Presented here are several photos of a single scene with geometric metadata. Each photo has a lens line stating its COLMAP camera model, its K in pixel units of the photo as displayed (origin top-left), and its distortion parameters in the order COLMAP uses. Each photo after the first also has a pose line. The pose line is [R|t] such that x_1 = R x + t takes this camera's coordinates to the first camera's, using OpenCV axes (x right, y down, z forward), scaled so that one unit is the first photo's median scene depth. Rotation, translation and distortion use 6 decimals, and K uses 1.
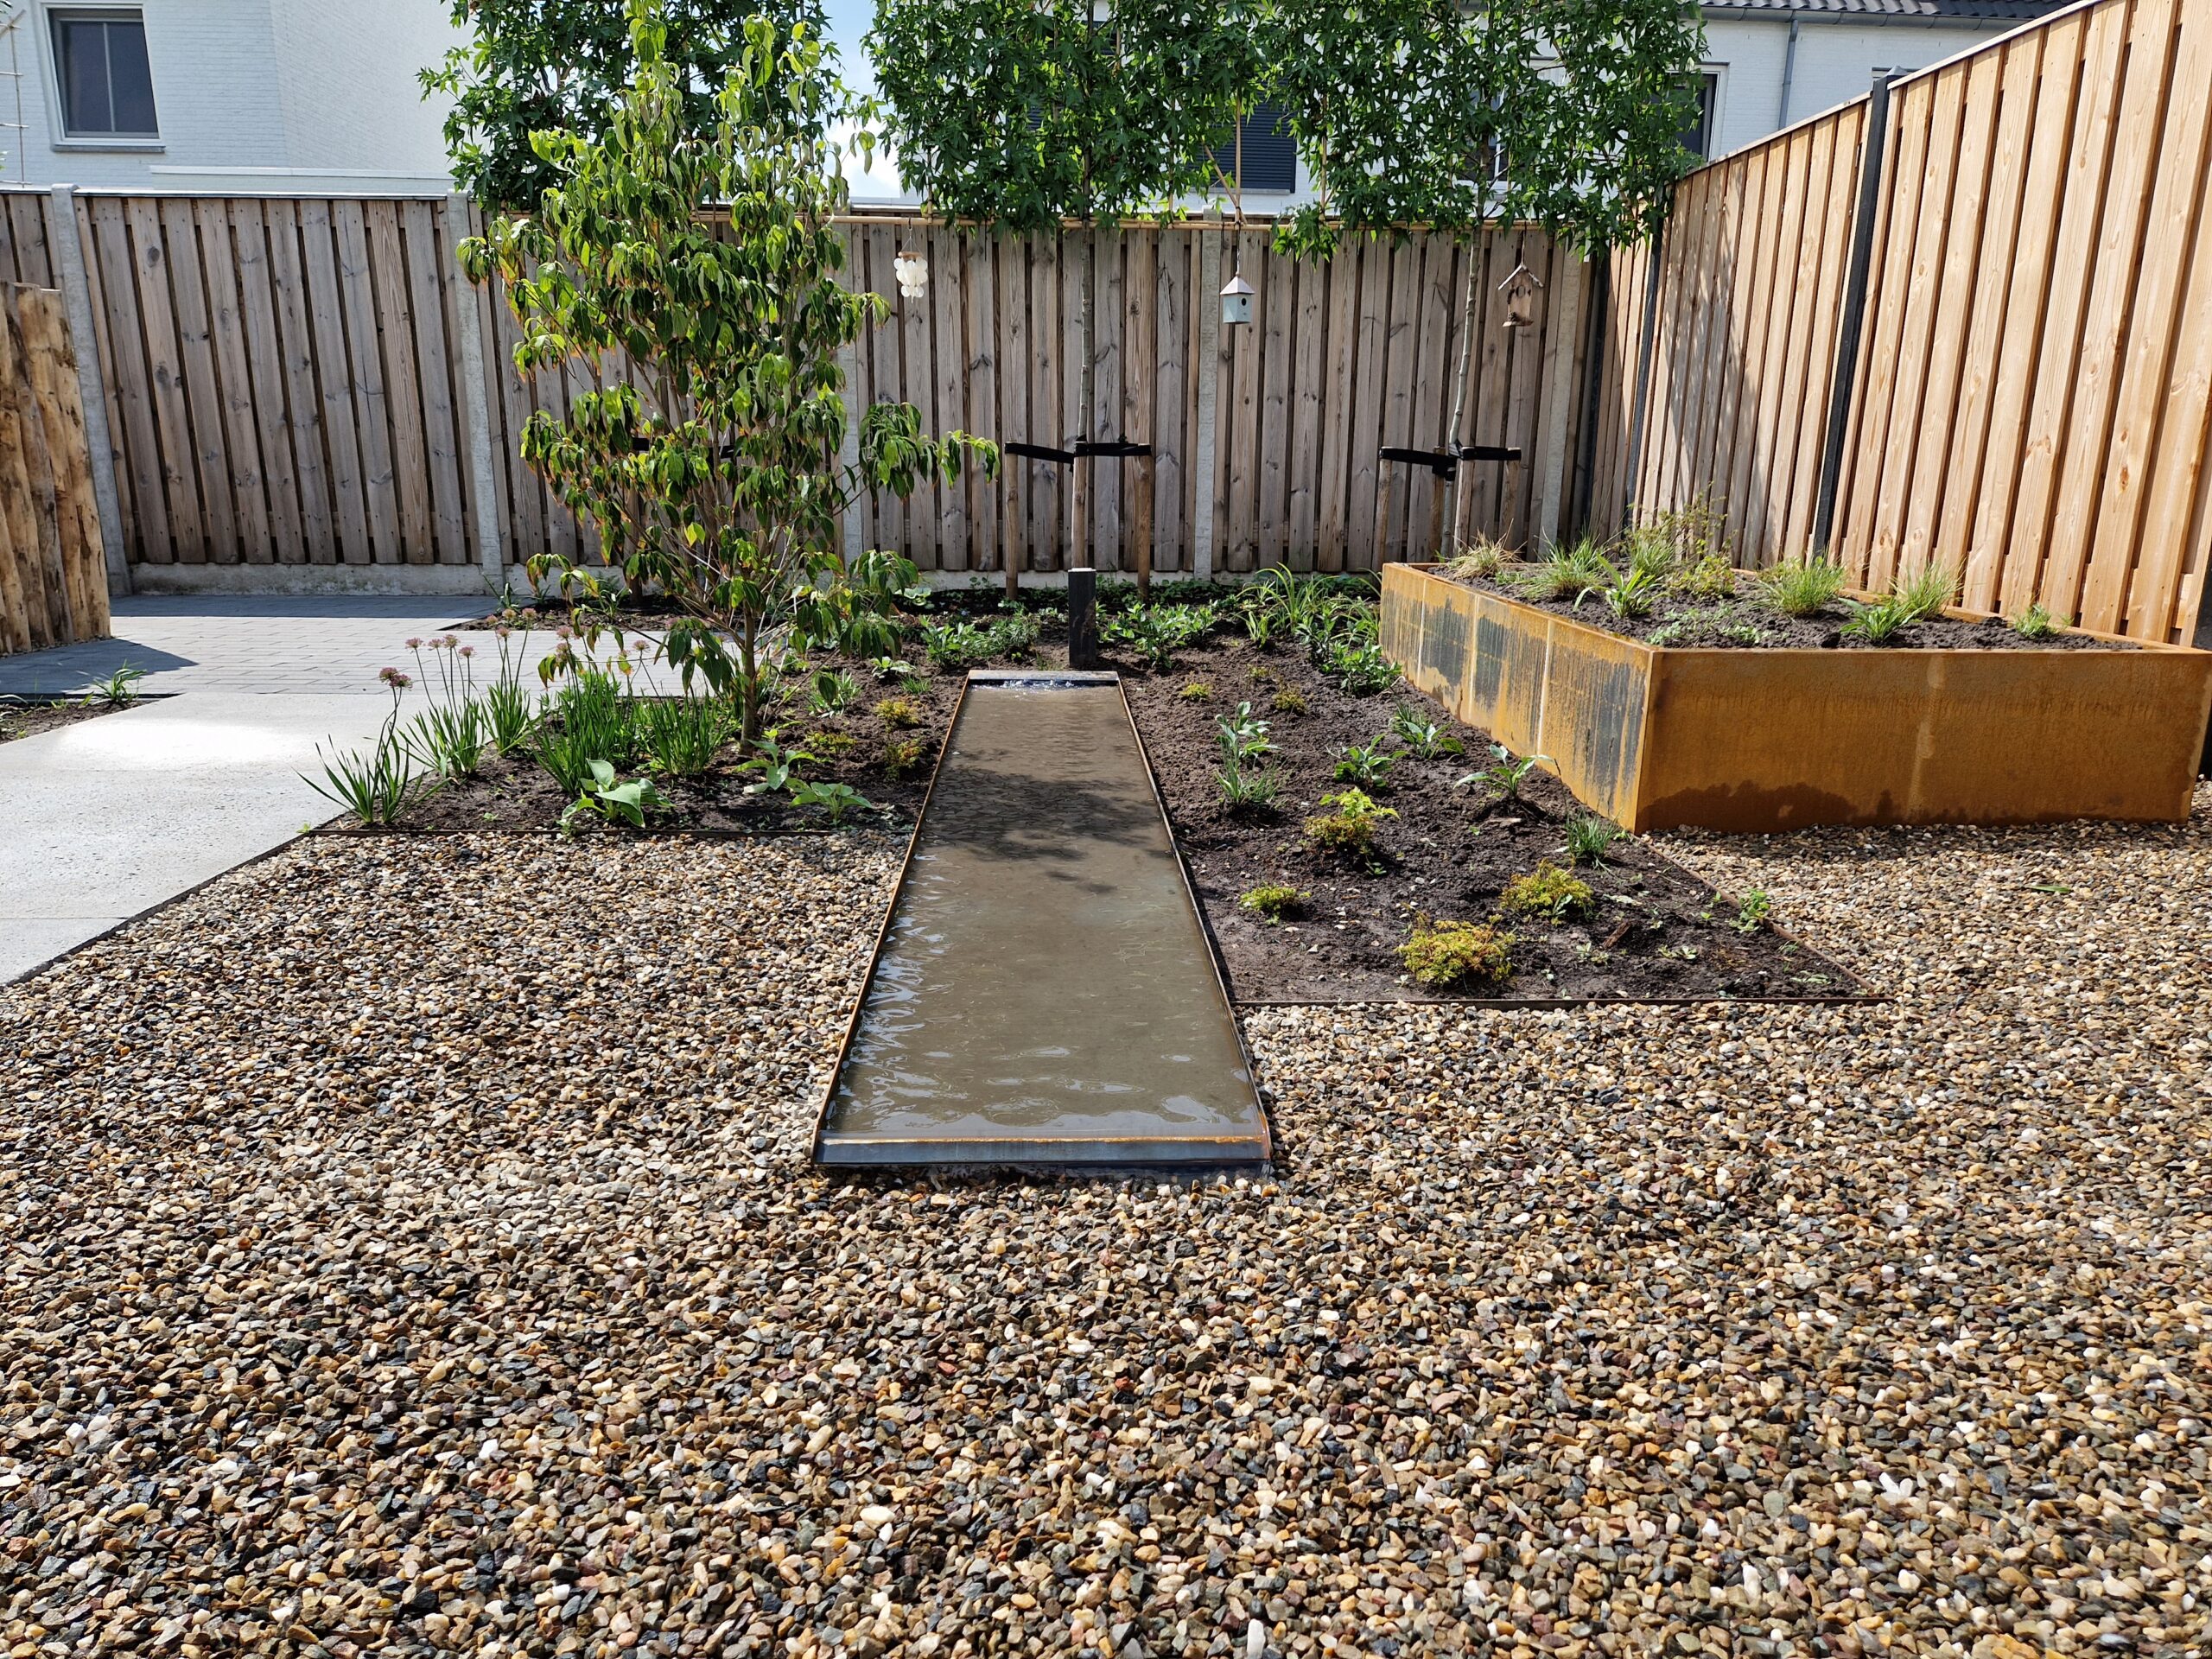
lens RADIAL K [[1472.9, 0, 1117.0], [0, 1472.9, 827.8], [0, 0, 1]] dist [0.077615, -0.069299]
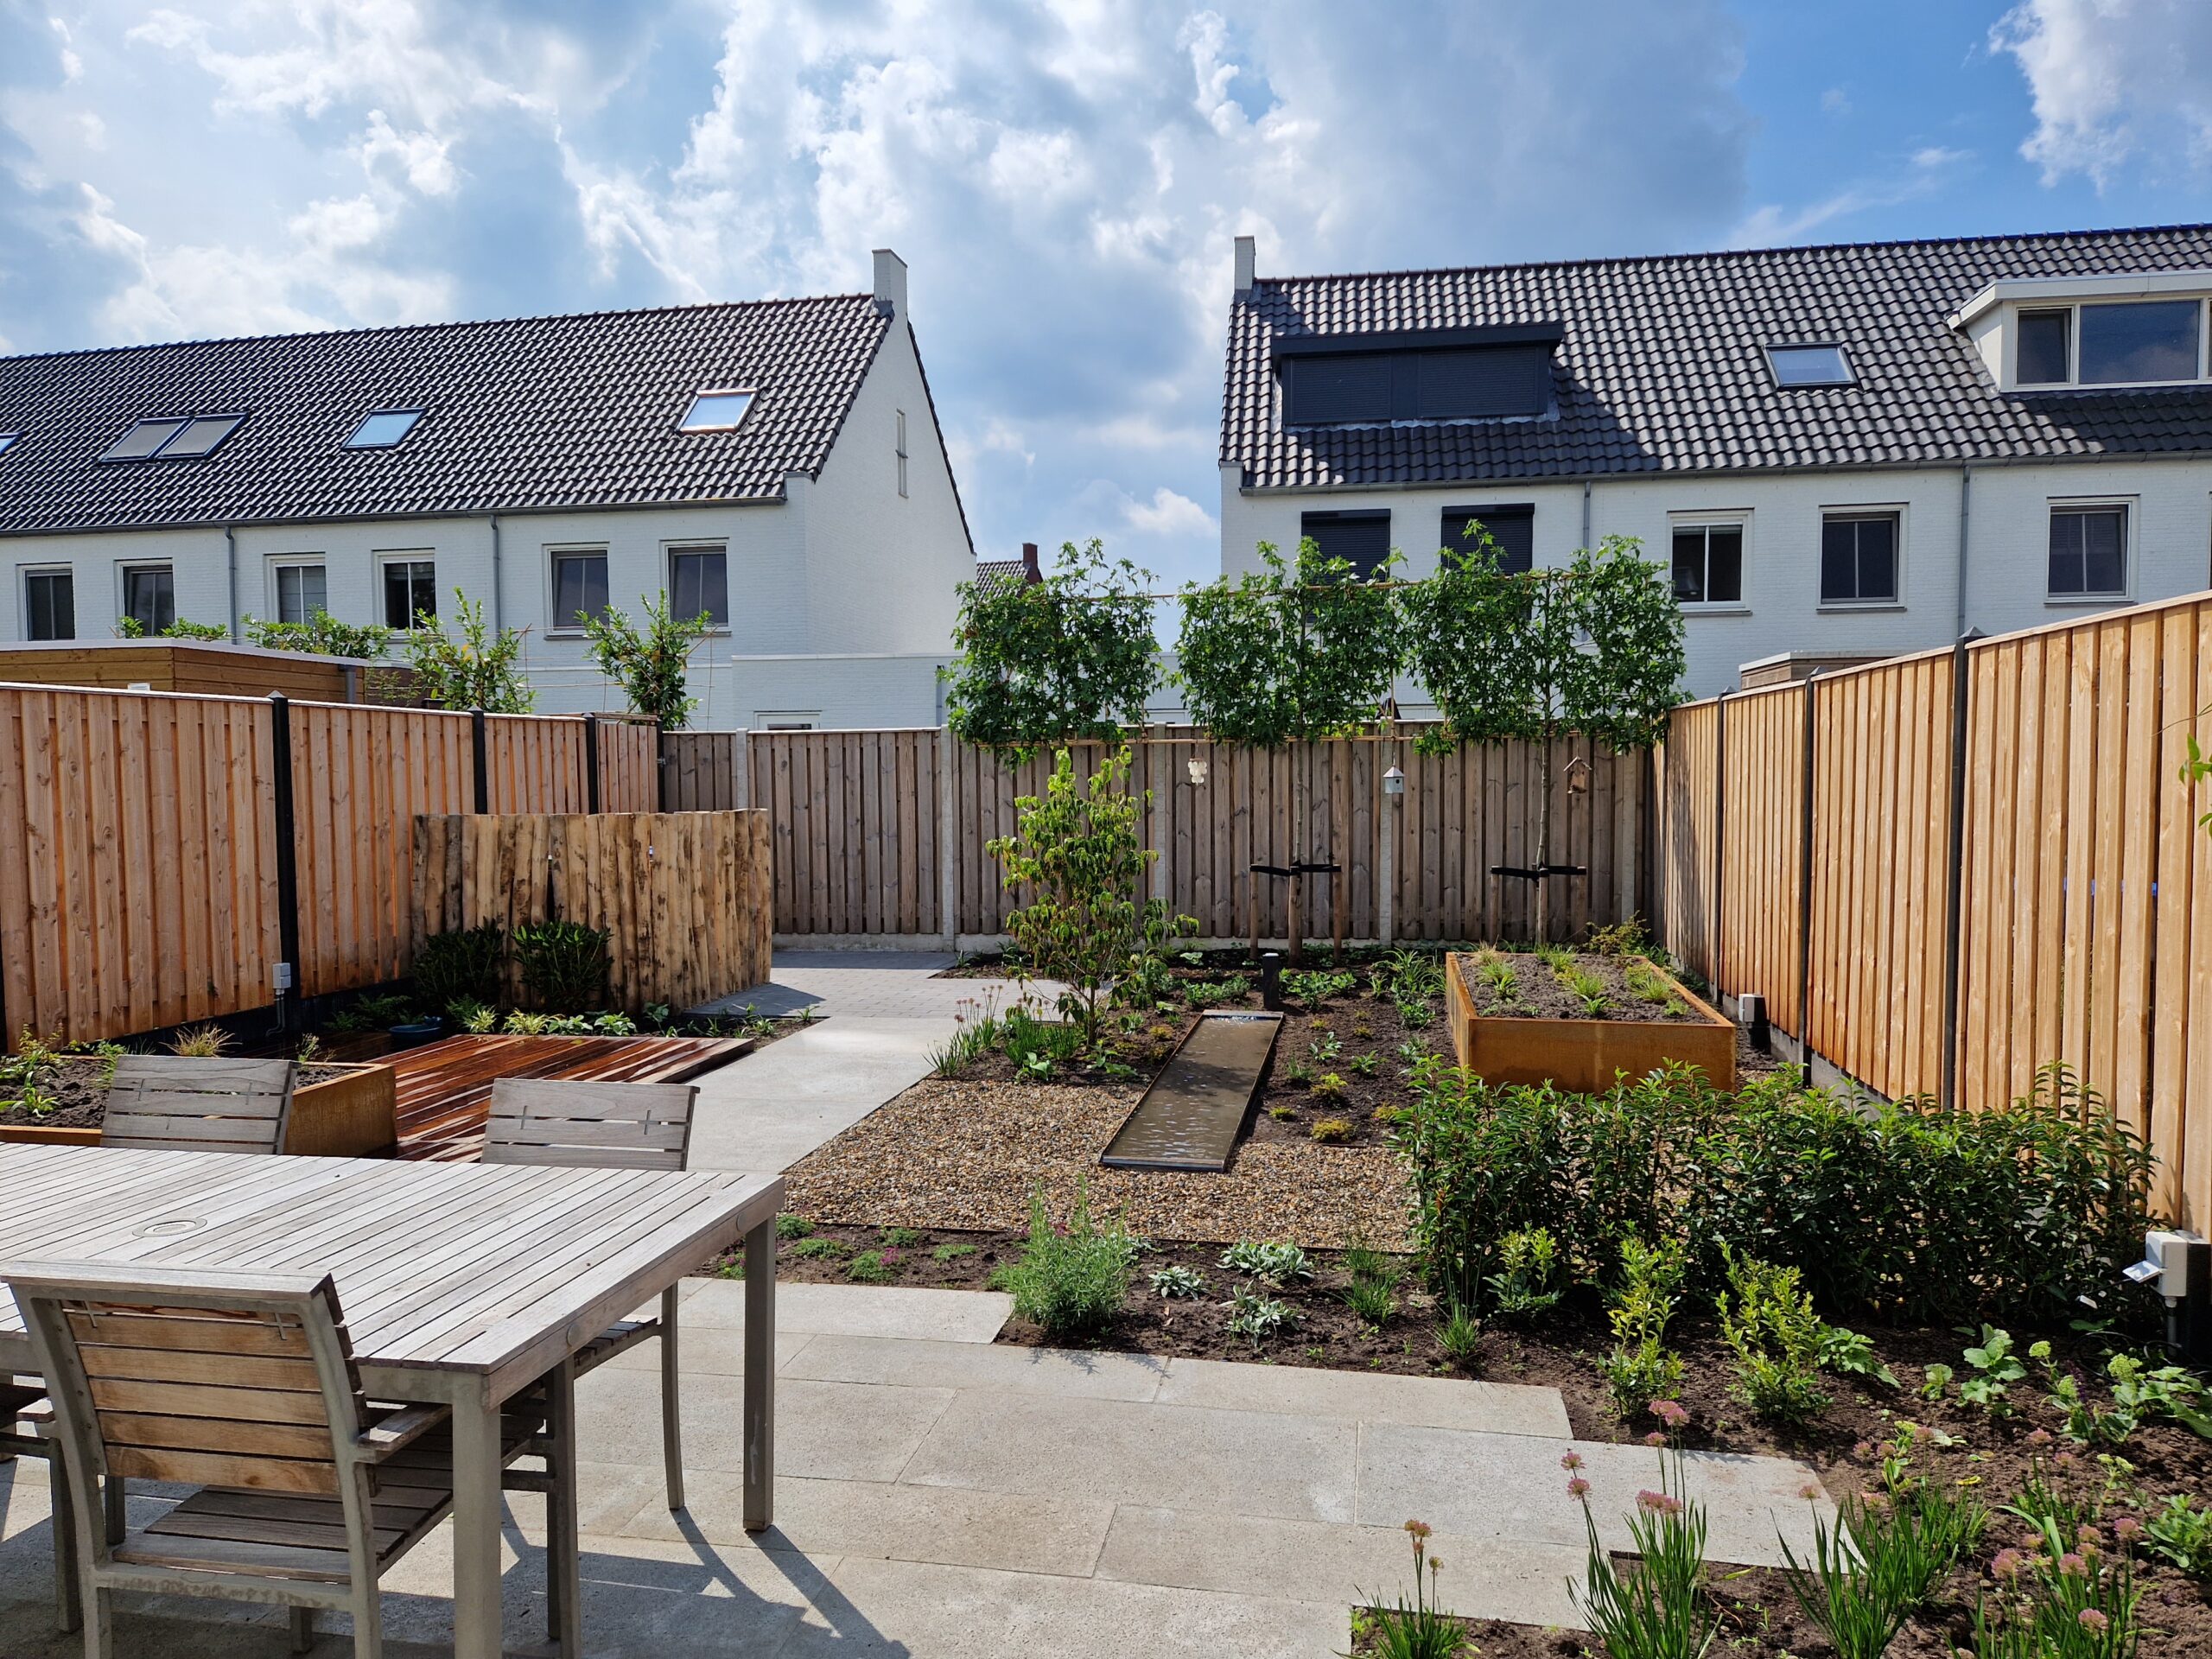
lens RADIAL K [[1455.2, 0, 1116.5], [0, 1455.2, 849.3], [0, 0, 1]] dist [0.077350, -0.065455]
pose [[0.973707, -0.005029, -0.227748, 0.424192], [-0.038638, 0.981624, -0.186870, 0.086583], [0.224503, 0.190757, 0.955620, -1.663934]]
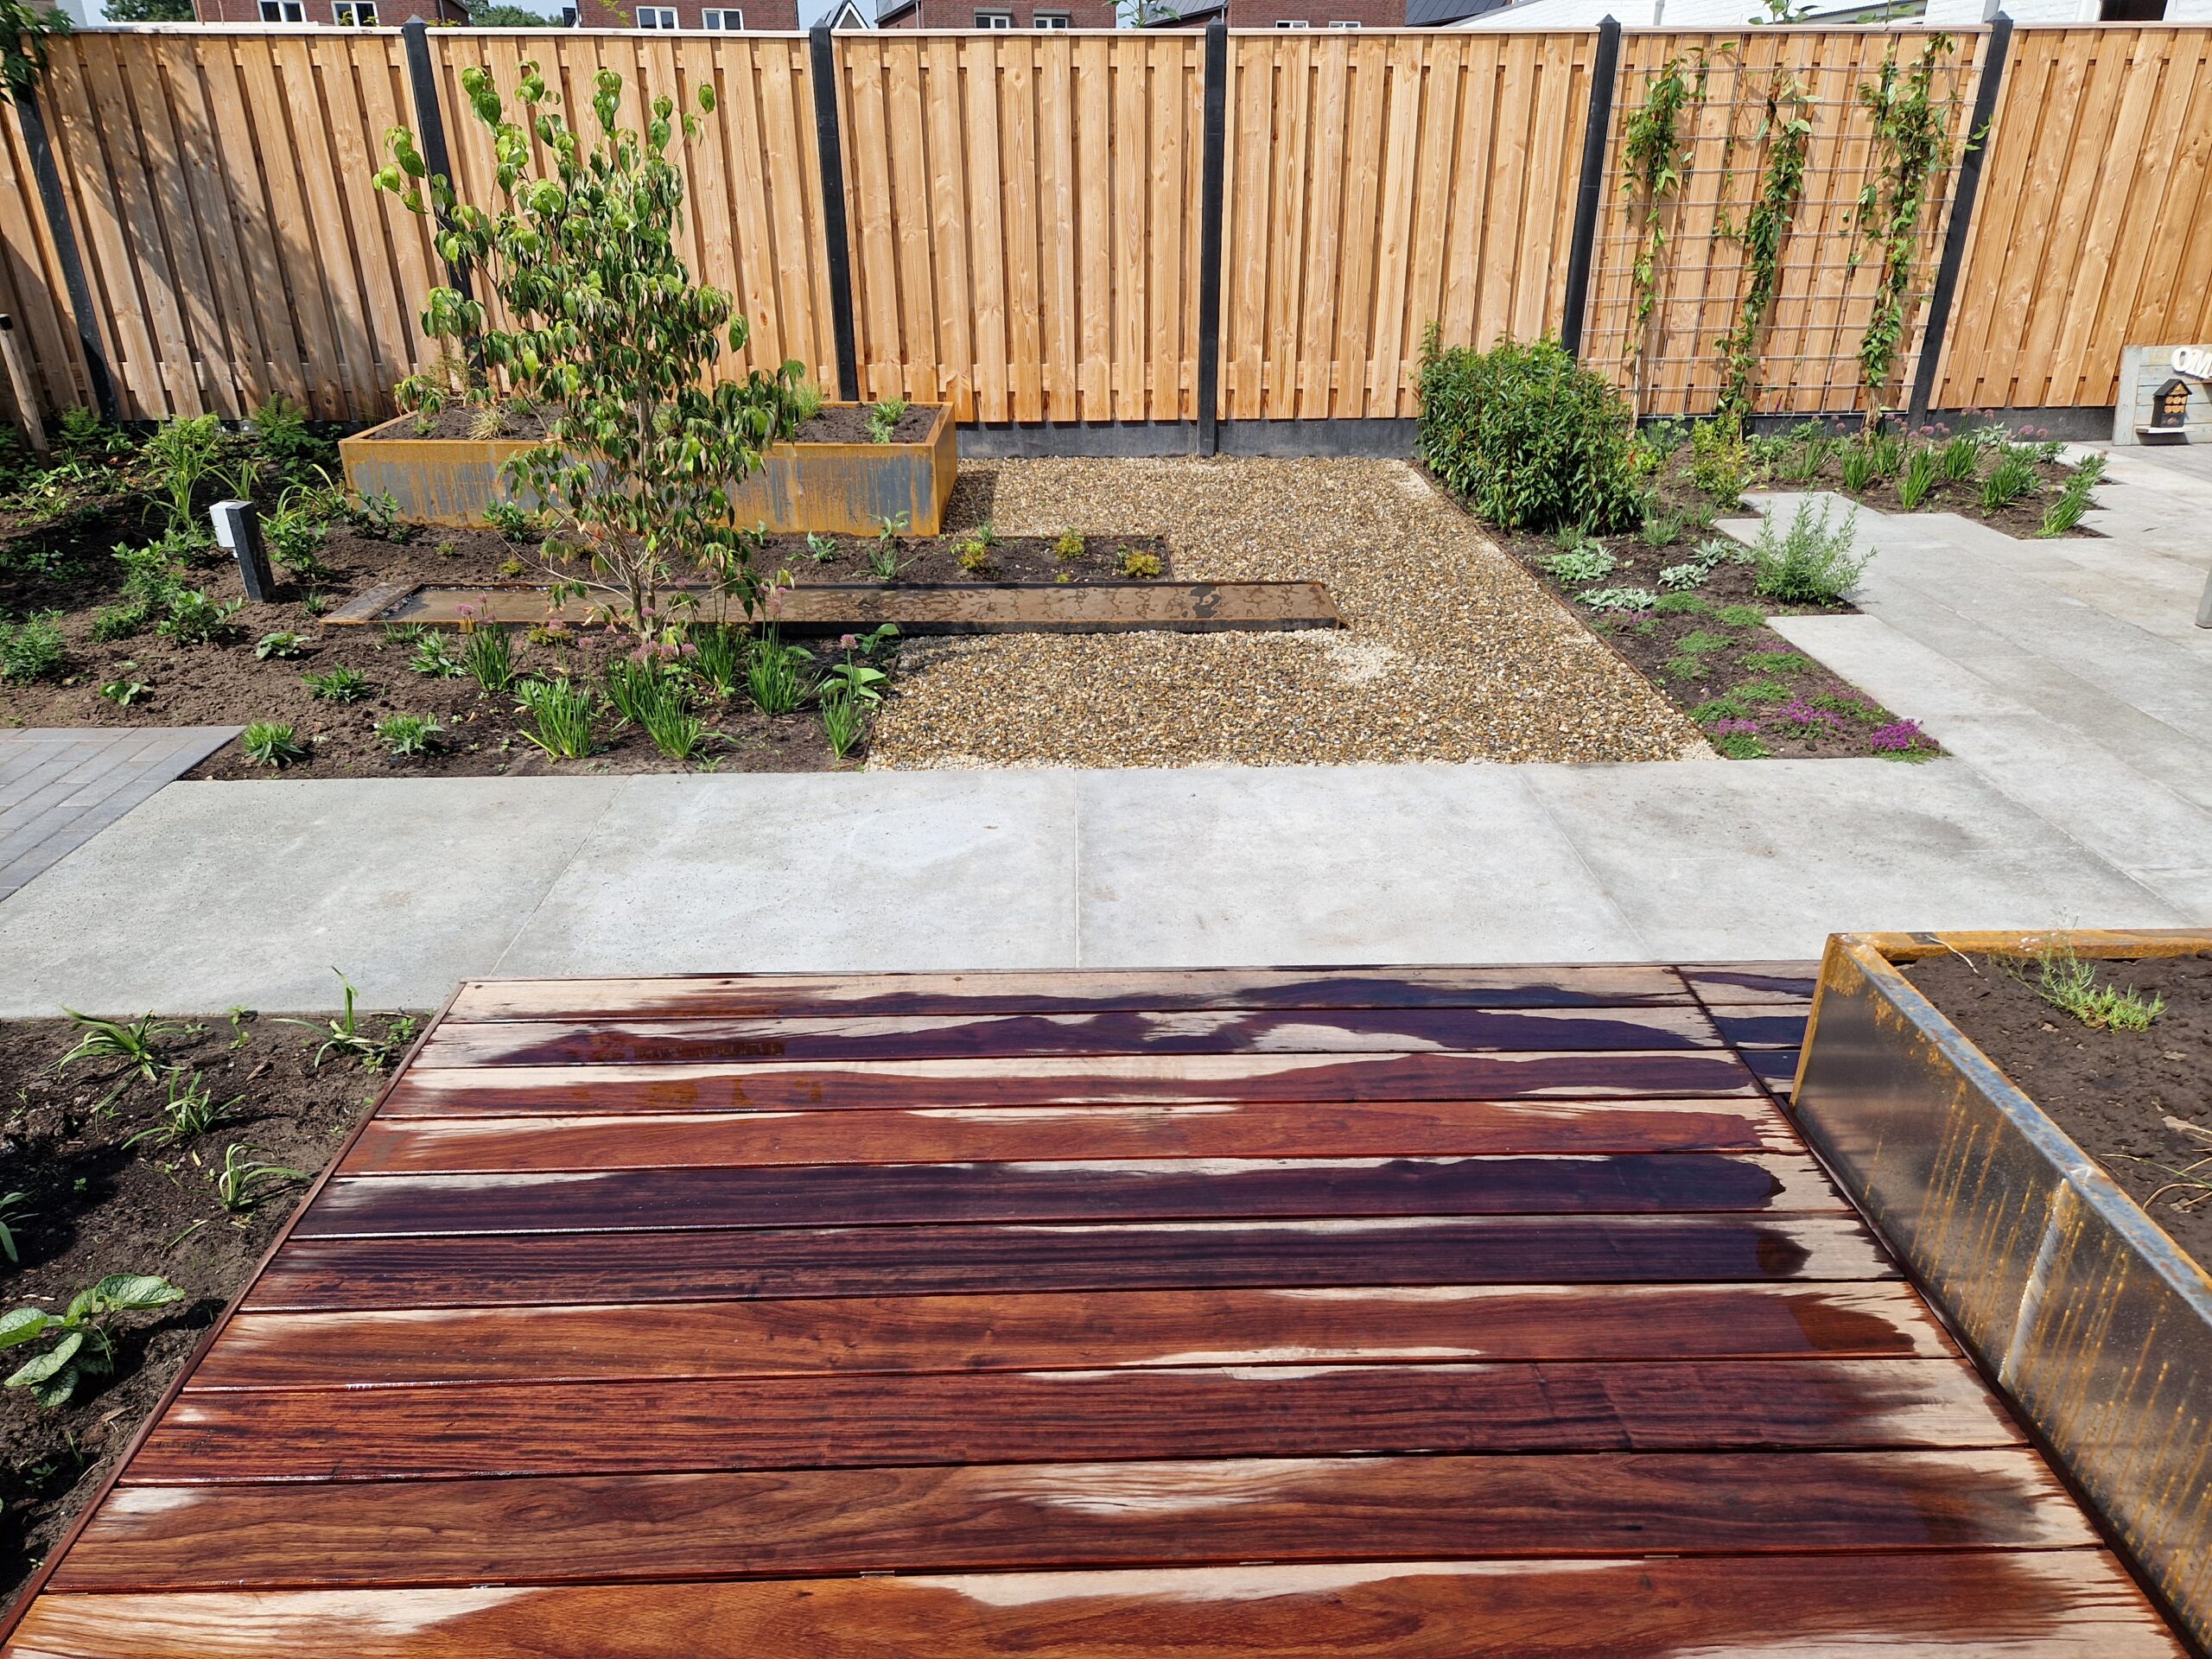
lens RADIAL K [[1461.8, 0, 1100.1], [0, 1461.8, 837.7], [0, 0, 1]] dist [0.080128, -0.073388]
pose [[0.030847, -0.433661, 0.900548, -2.099005], [0.245472, 0.876670, 0.413754, -0.524789], [-0.968913, 0.208296, 0.133494, 0.745558]]
